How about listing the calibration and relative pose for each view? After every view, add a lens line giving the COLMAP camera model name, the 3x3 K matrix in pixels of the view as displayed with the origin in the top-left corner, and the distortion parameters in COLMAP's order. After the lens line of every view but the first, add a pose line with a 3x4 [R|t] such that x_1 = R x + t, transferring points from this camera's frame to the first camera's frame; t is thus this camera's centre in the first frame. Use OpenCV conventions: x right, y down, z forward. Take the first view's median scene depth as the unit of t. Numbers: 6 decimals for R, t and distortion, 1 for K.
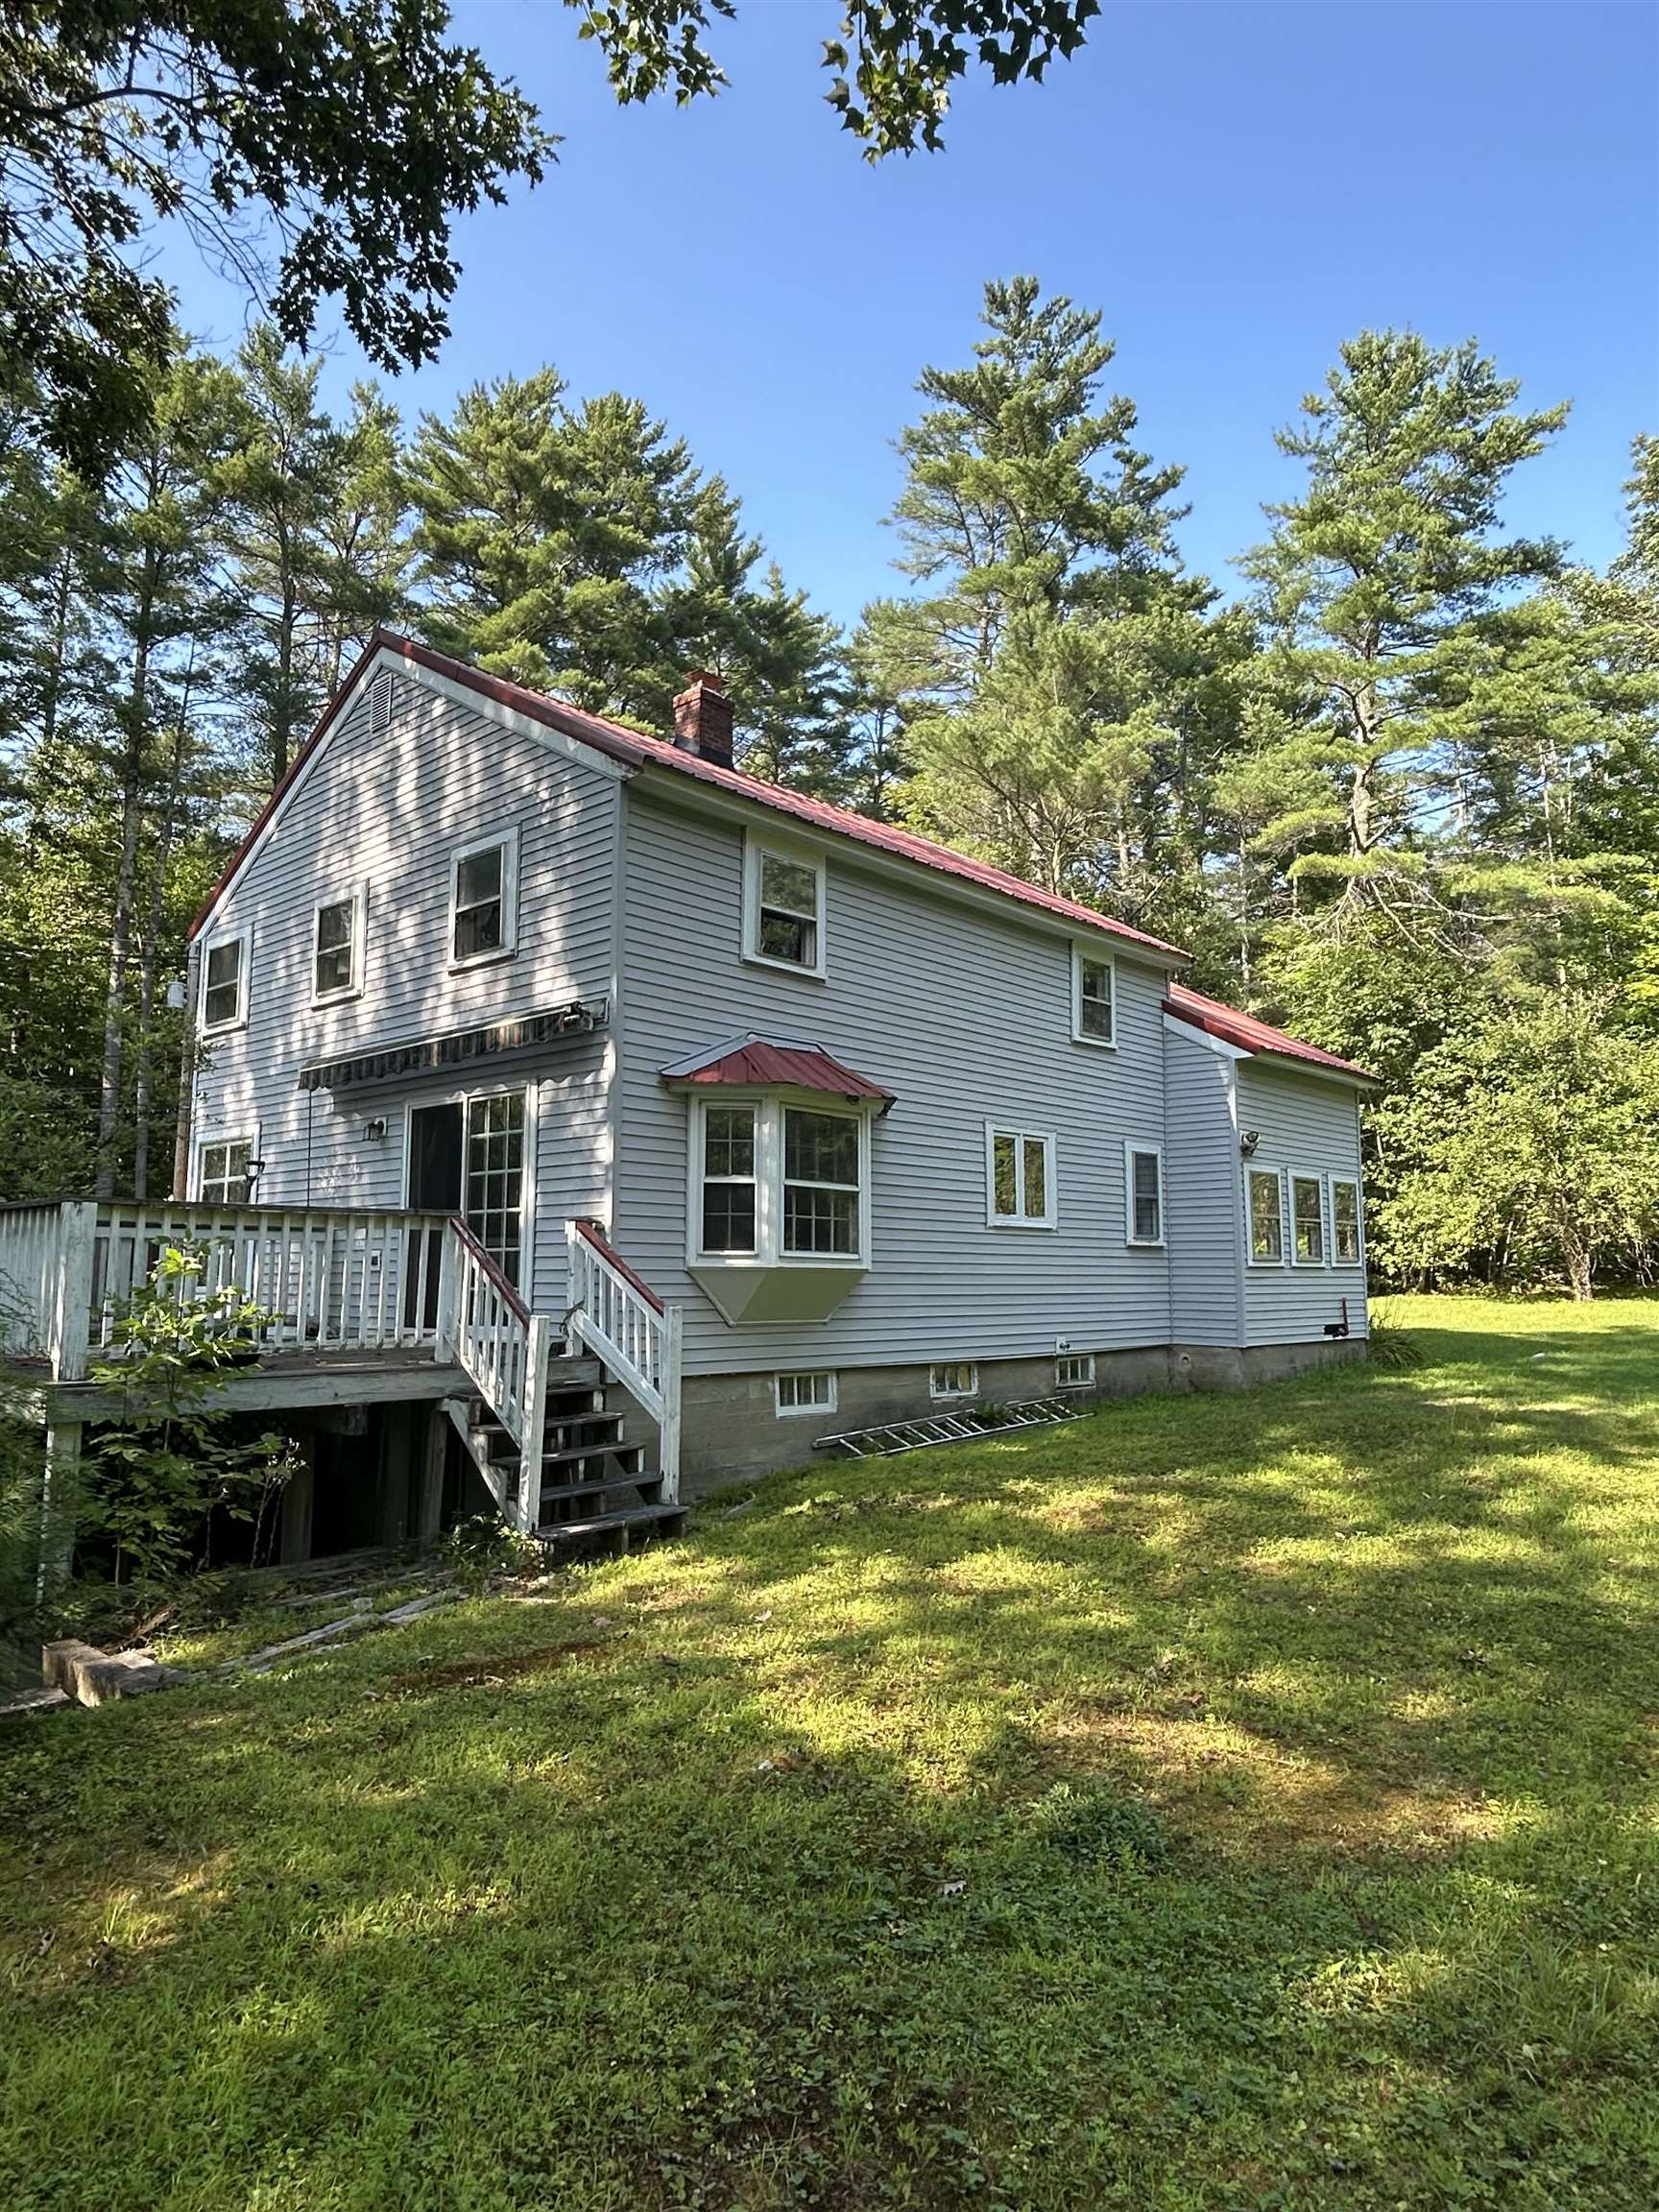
lens RADIAL K [[1354.2, 0, 829.9], [0, 1354.2, 1107.8], [0, 0, 1]] dist [-0.002021, -0.000105]
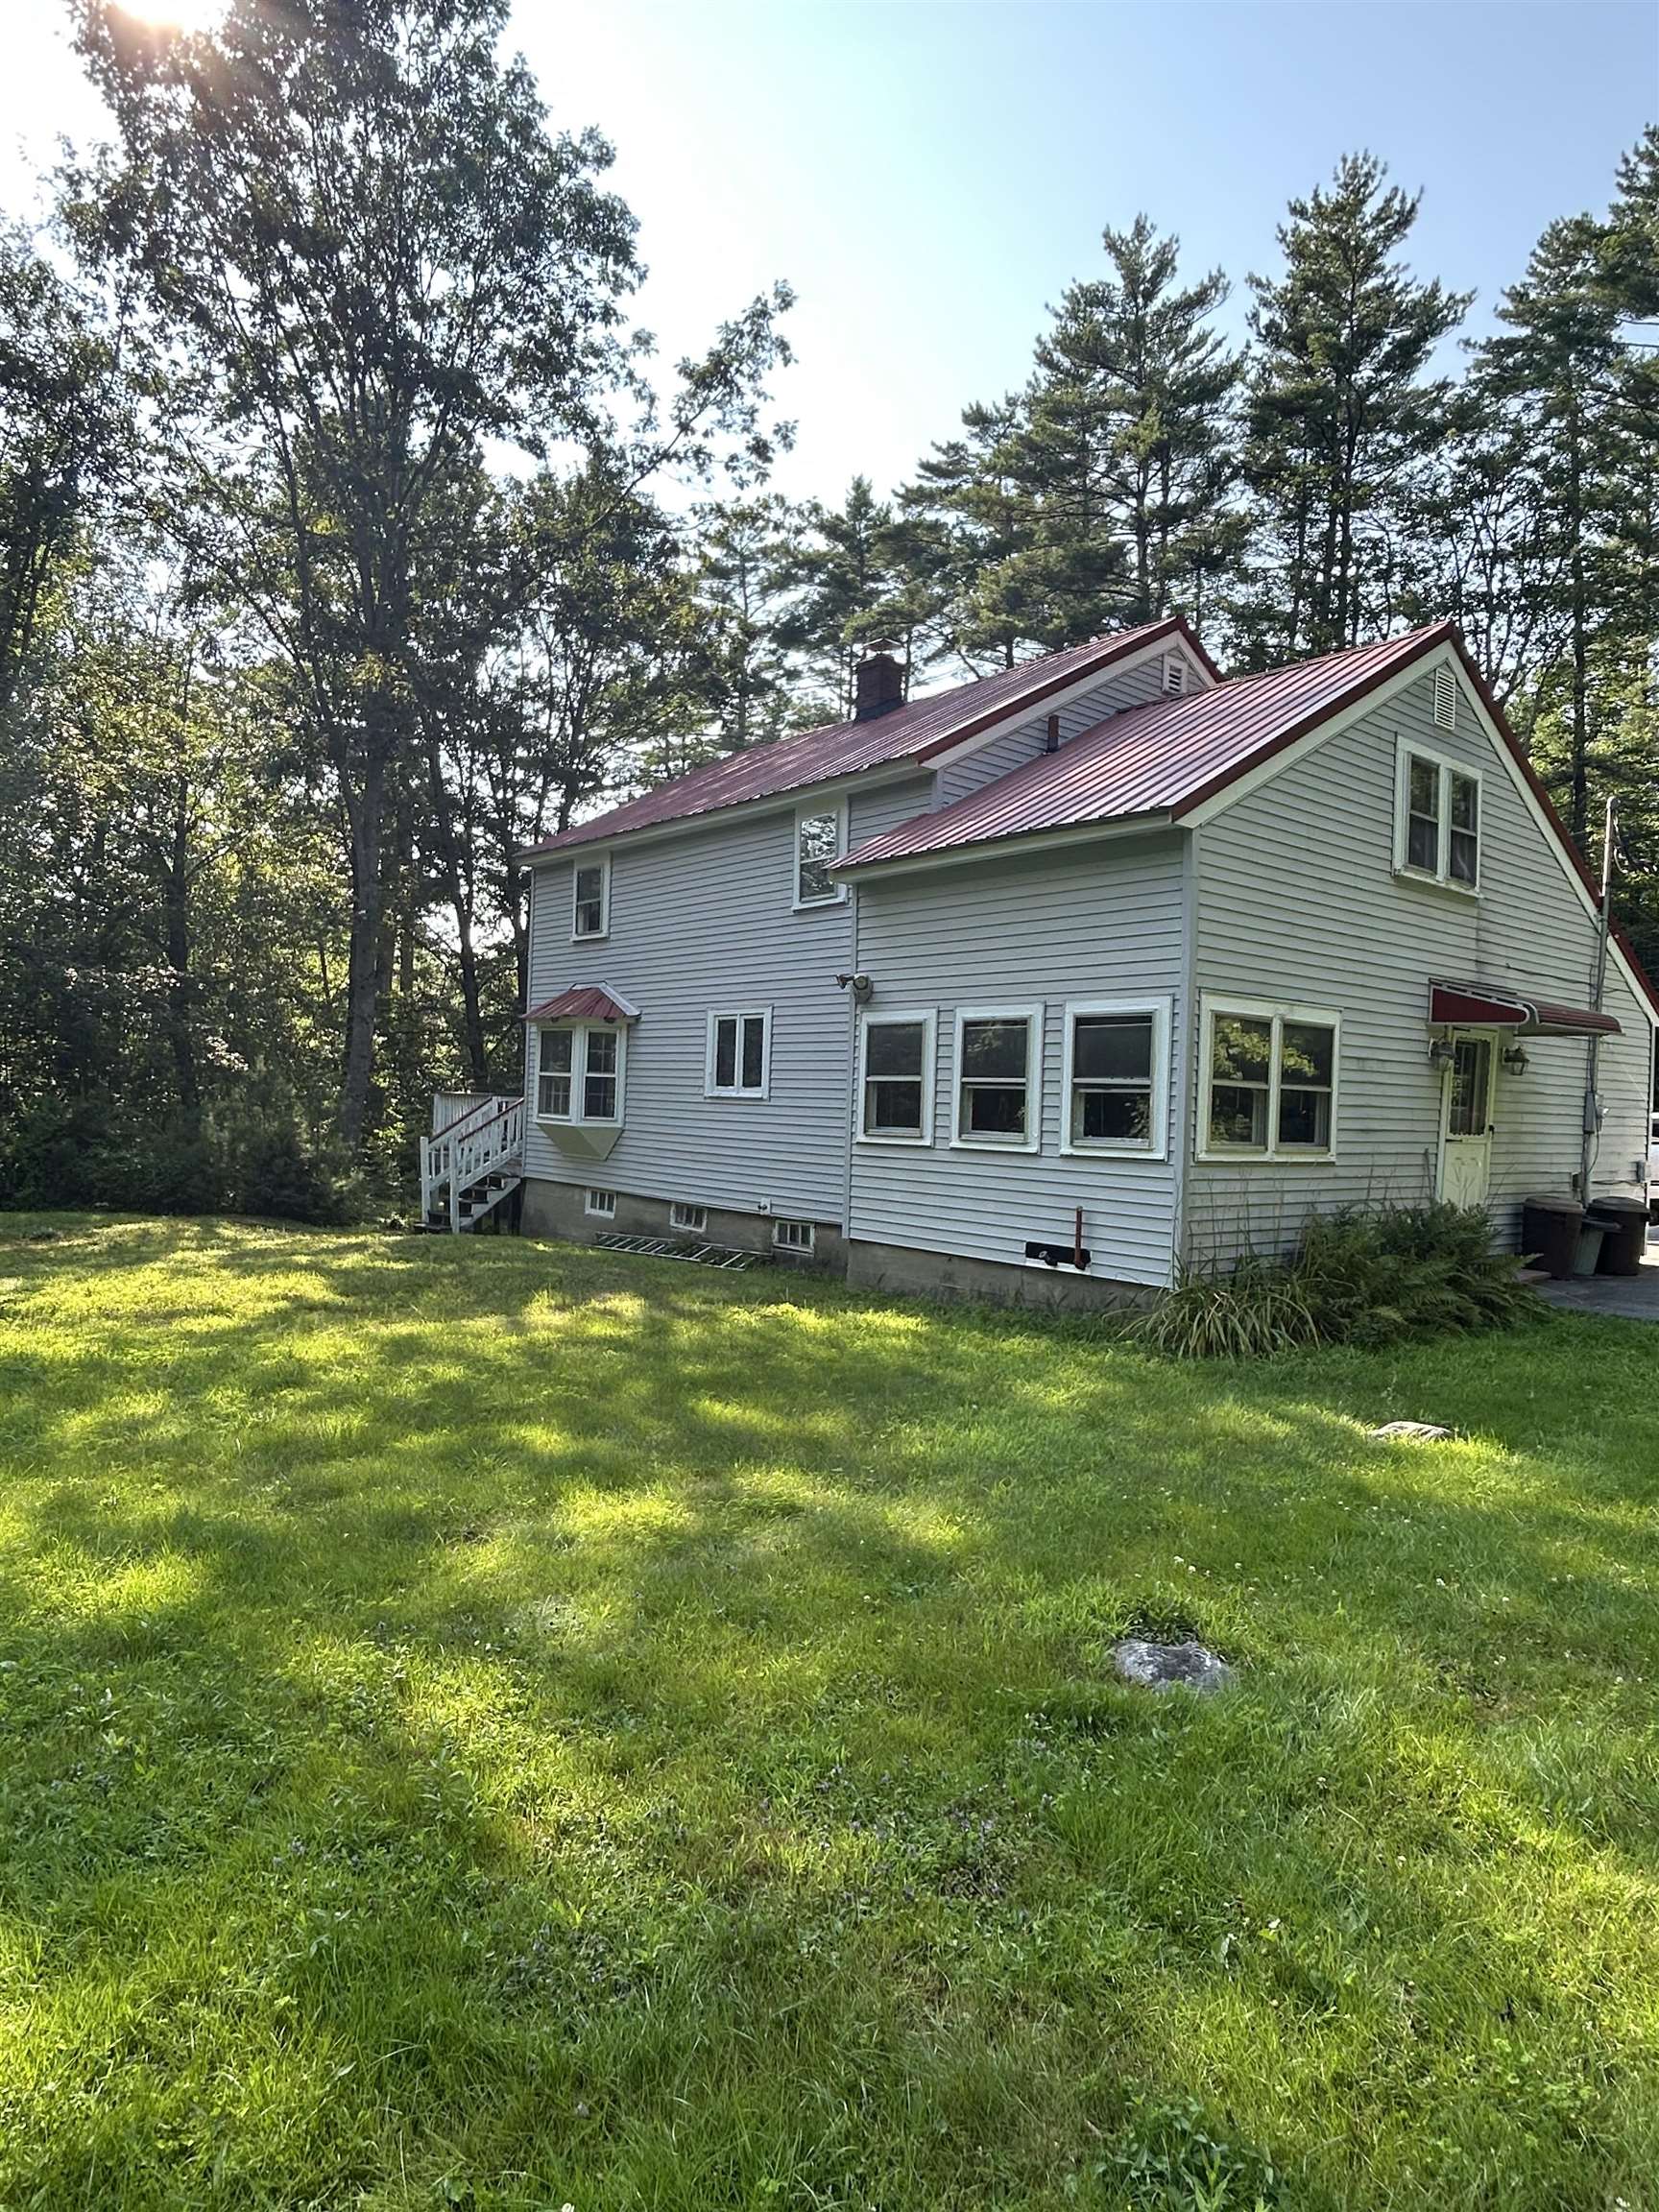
lens RADIAL K [[1290.4, 0, 829.9], [0, 1290.4, 1108.1], [0, 0, 1]] dist [-0.000107, -0.000001]
pose [[-0.169590, -0.001634, -0.985513, 1.206938], [0.101126, 0.994691, -0.019051, 0.127250], [0.980313, -0.102892, -0.168524, 1.273613]]
